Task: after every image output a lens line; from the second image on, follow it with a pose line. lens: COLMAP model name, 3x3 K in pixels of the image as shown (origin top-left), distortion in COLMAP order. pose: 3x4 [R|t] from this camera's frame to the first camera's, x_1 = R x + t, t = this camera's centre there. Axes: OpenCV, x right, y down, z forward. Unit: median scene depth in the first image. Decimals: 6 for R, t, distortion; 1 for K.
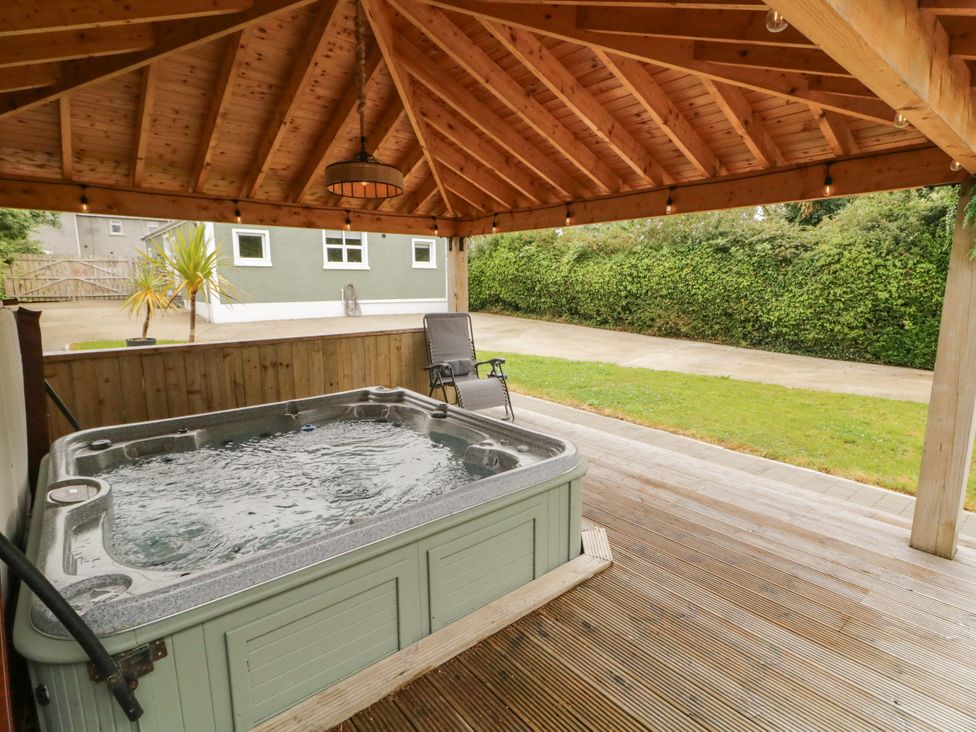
lens RADIAL K [[507.4, 0, 493.6], [0, 507.4, 361.6], [0, 0, 1]] dist [0.003202, -0.000969]
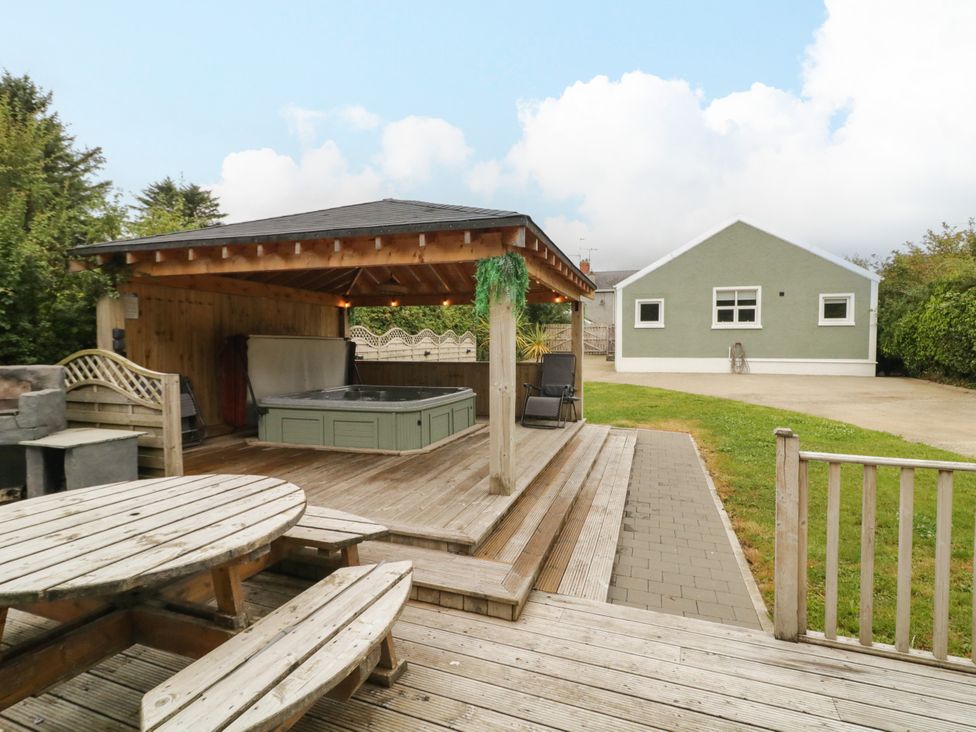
lens RADIAL K [[518.0, 0, 492.1], [0, 518.0, 362.2], [0, 0, 1]] dist [0.004930, -0.000156]
pose [[0.541986, 0.029929, -0.839855, 0.531203], [-0.135102, 0.989470, -0.051925, 0.016377], [0.829457, 0.141609, 0.540322, 0.019374]]
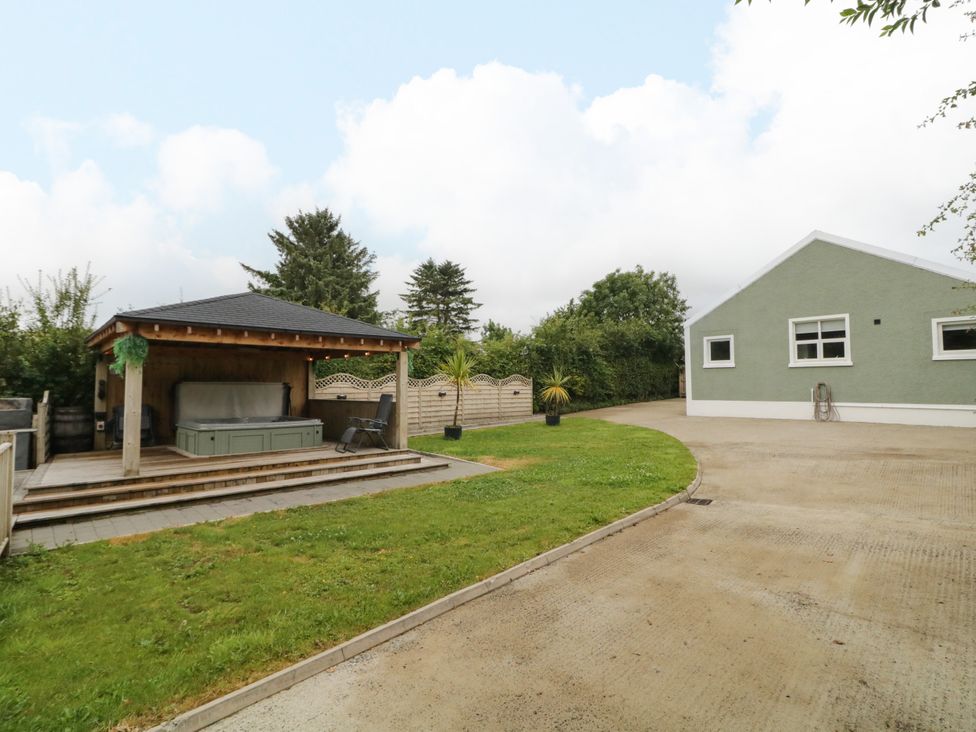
lens RADIAL K [[506.3, 0, 488.8], [0, 506.3, 359.9], [0, 0, 1]] dist [0.001091, 0.000159]
pose [[0.039595, -0.052555, -0.997833, 0.868059], [-0.156410, 0.985980, -0.058137, -0.084114], [0.986898, 0.158373, 0.030820, 0.644541]]
